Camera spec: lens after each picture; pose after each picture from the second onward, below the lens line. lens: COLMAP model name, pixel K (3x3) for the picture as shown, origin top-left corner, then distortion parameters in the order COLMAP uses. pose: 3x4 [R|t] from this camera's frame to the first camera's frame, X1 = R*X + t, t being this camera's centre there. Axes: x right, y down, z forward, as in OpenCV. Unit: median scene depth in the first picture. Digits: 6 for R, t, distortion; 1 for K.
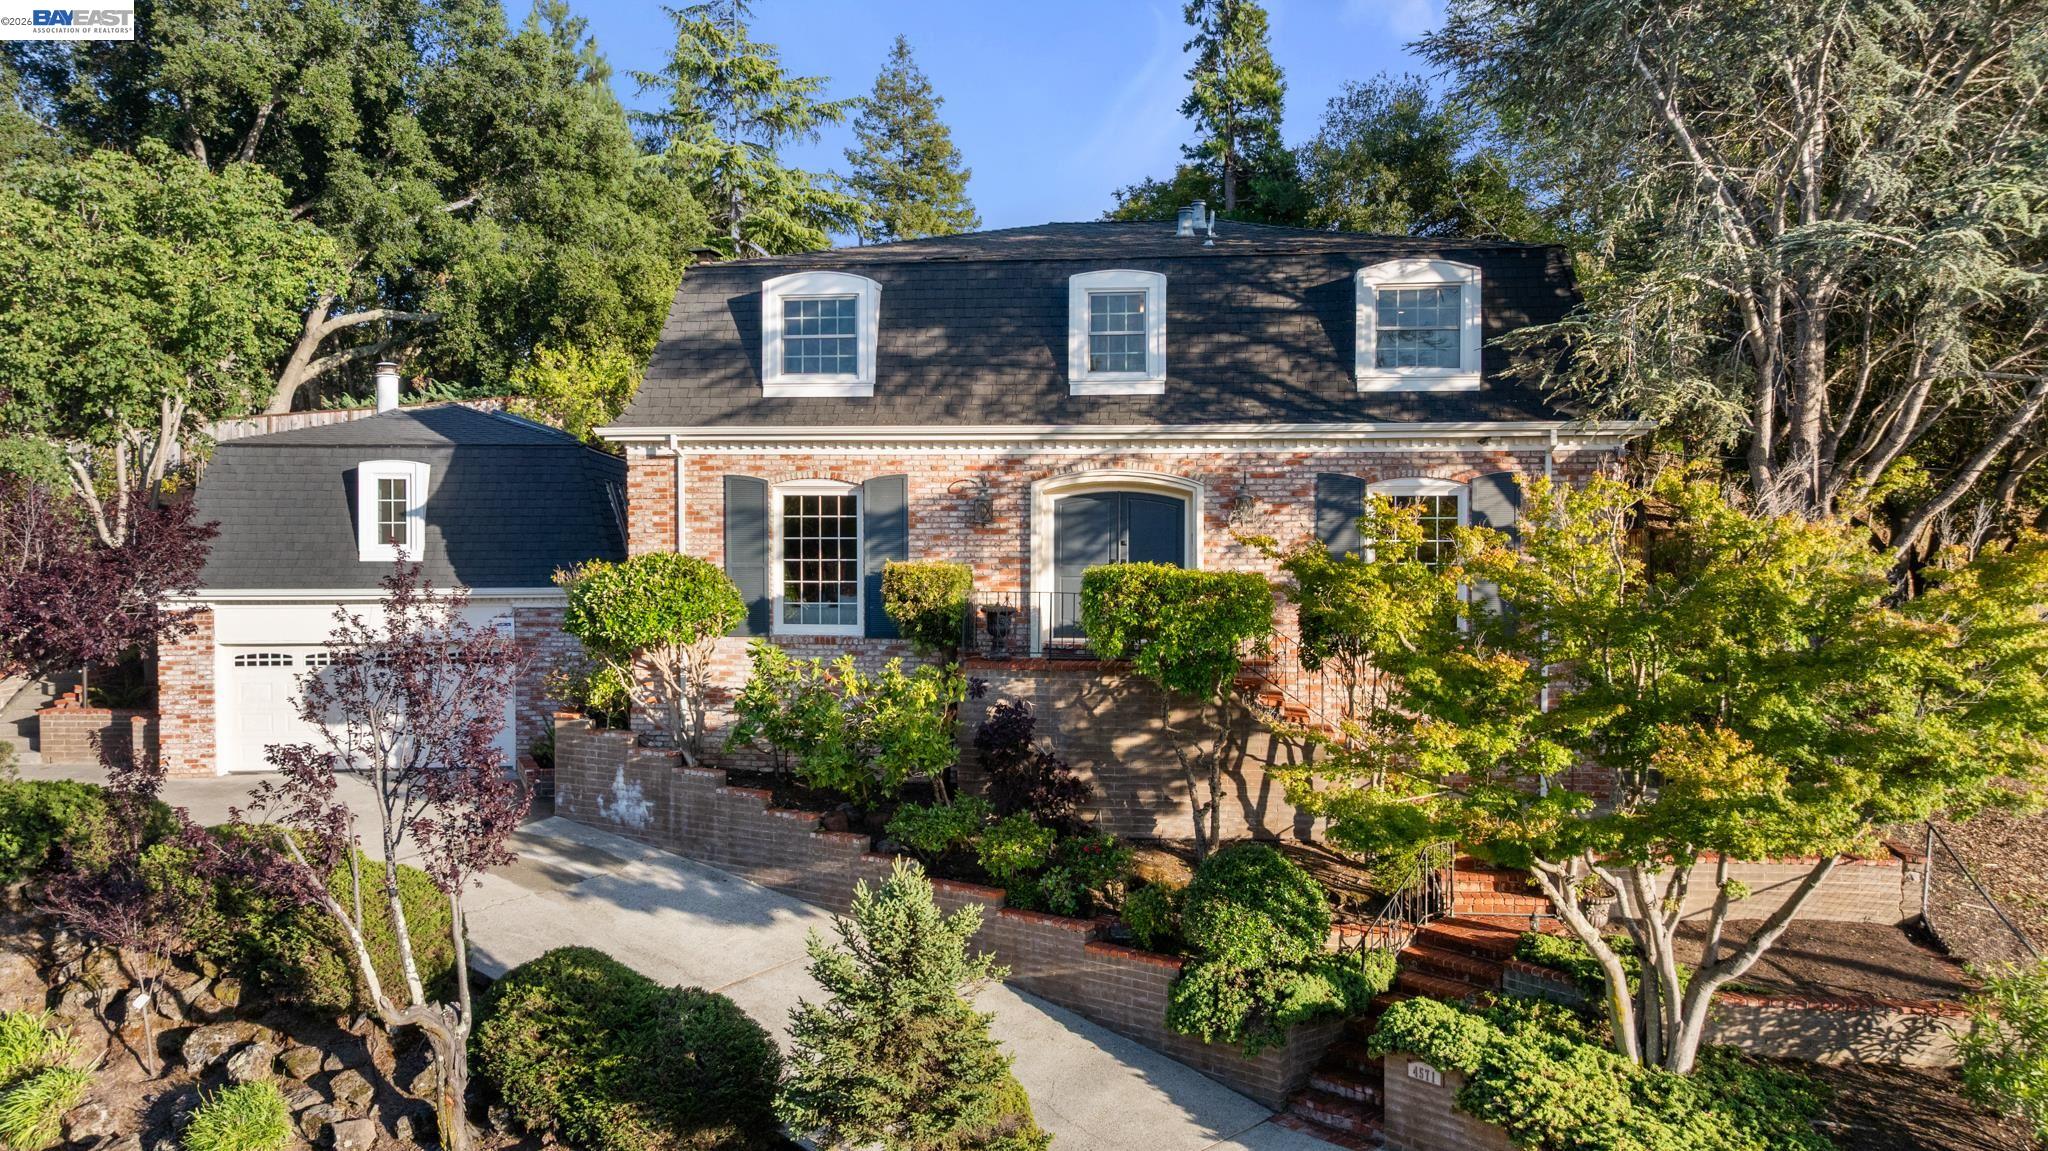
lens RADIAL K [[1468.1, 0, 1024.0], [0, 1468.1, 575.5], [0, 0, 1]] dist [0.012629, 0.008575]
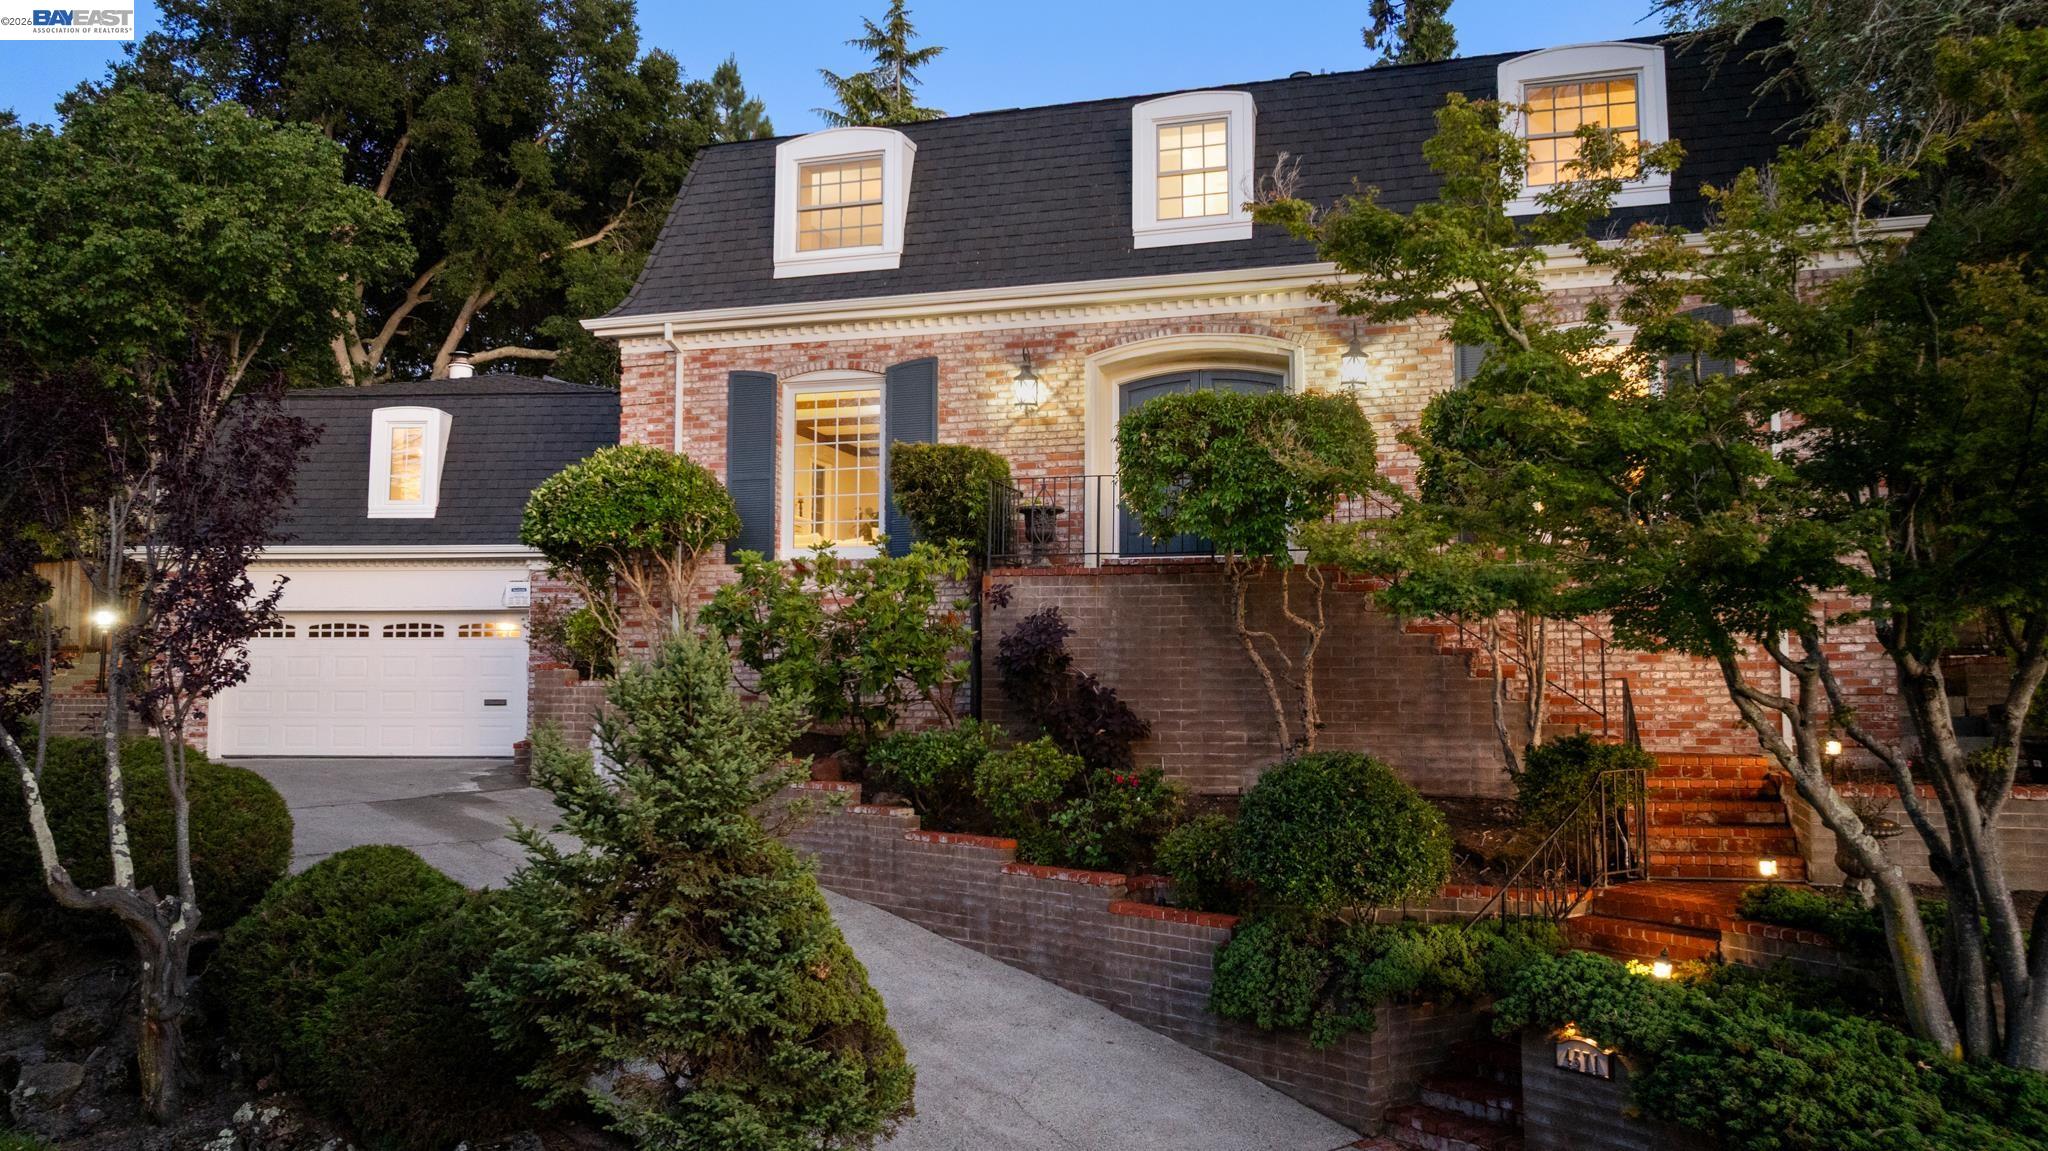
lens RADIAL K [[1477.7, 0, 1024.0], [0, 1477.7, 575.5], [0, 0, 1]] dist [-0.003630, 0.057981]
pose [[0.987959, -0.009287, -0.154437, 0.094186], [-0.007794, 0.993942, -0.109628, 0.142046], [0.154519, 0.109511, 0.981902, 0.218714]]
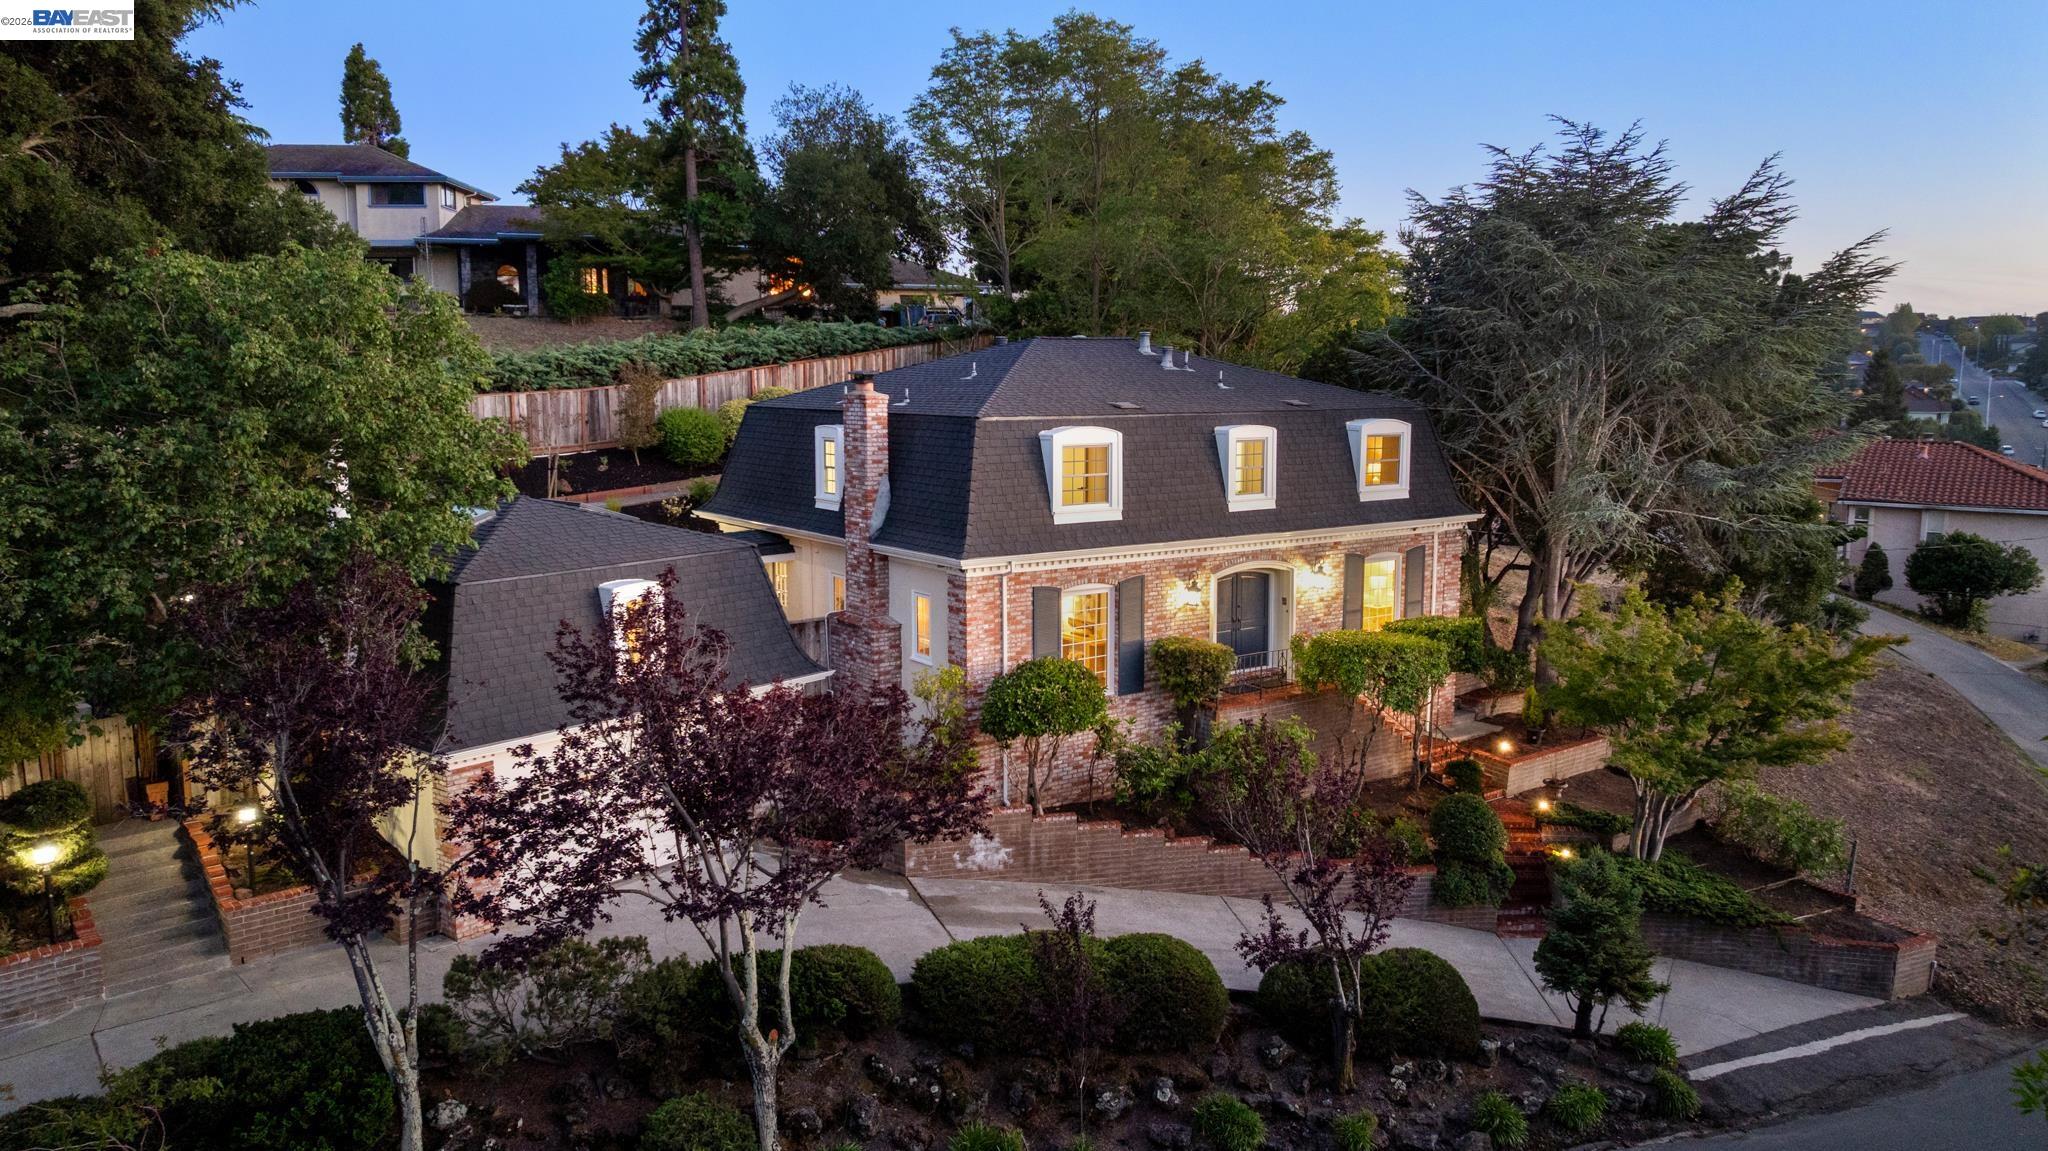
lens RADIAL K [[1468.1, 0, 1024.0], [0, 1468.1, 575.5], [0, 0, 1]] dist [0.012629, 0.008575]
pose [[0.708855, -0.101919, 0.697952, -1.130452], [0.016280, 0.991606, 0.128266, -0.248946], [-0.705166, -0.079560, 0.704564, 0.110290]]
